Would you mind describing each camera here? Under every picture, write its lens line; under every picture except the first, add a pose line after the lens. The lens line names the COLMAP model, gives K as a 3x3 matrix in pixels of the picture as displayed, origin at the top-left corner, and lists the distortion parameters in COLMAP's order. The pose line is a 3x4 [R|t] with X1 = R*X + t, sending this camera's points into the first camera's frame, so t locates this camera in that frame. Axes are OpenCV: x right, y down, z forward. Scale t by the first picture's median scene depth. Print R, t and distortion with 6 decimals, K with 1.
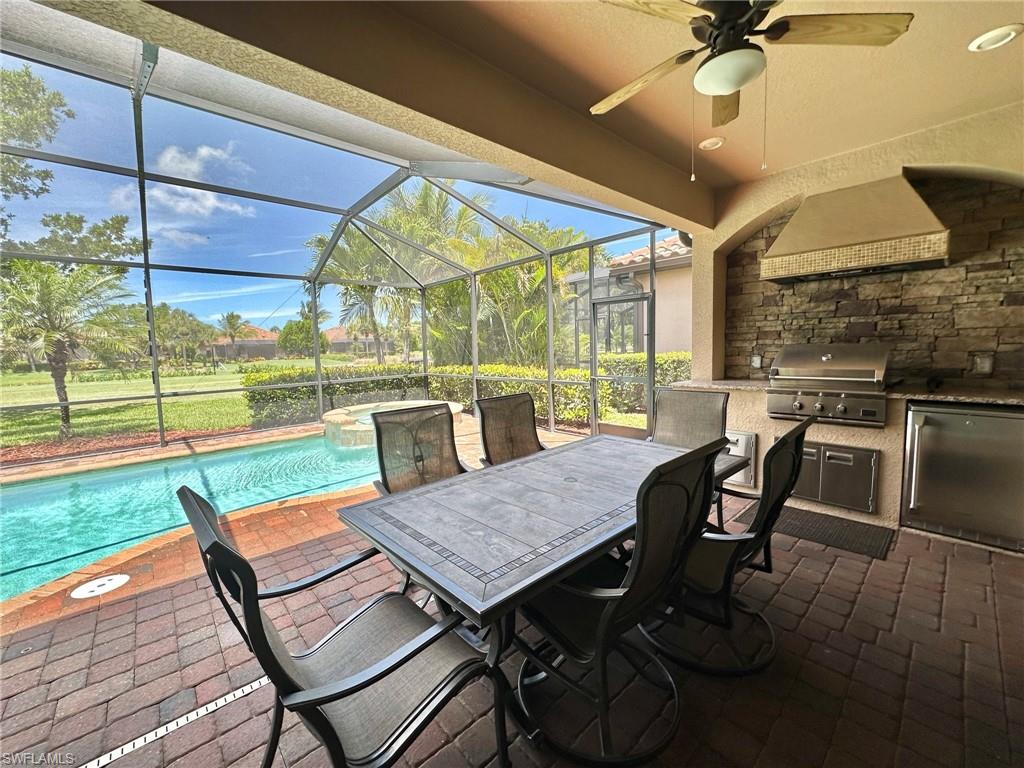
lens RADIAL K [[409.9, 0, 514.1], [0, 409.9, 383.4], [0, 0, 1]] dist [-0.002011, 0.000473]
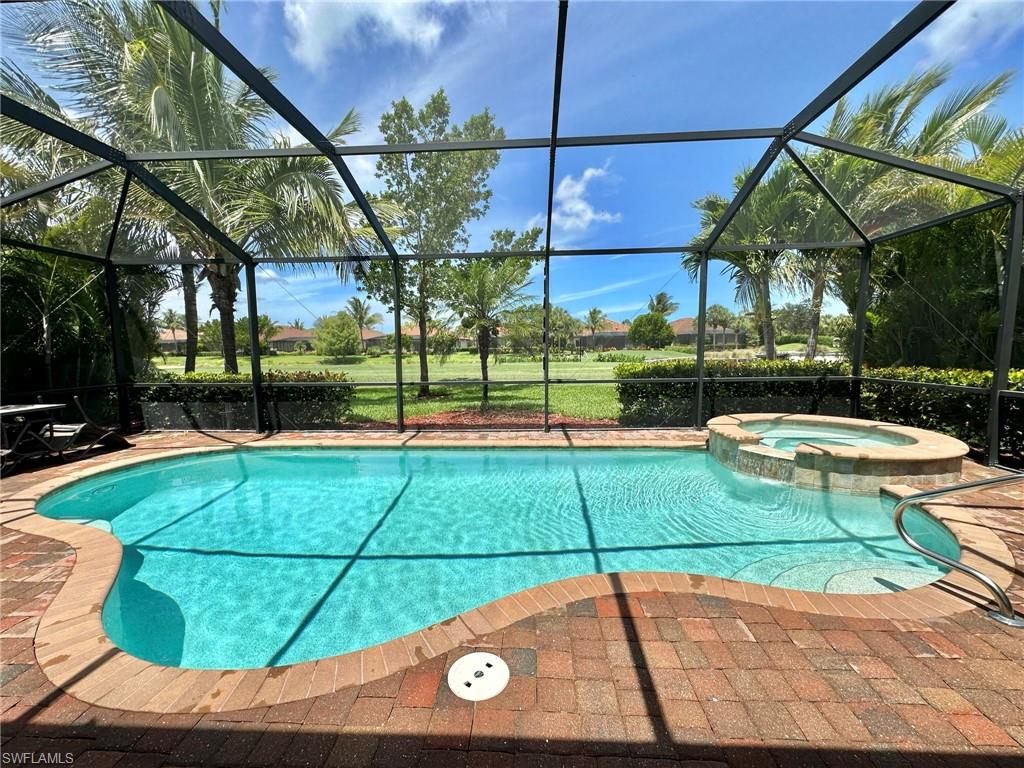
lens RADIAL K [[409.9, 0, 514.1], [0, 409.9, 383.4], [0, 0, 1]] dist [-0.002011, 0.000473]
pose [[0.708384, 0.084966, -0.700694, -0.168828], [-0.072324, 0.996241, 0.047686, -0.006097], [0.702112, 0.016897, 0.711866, 0.174020]]
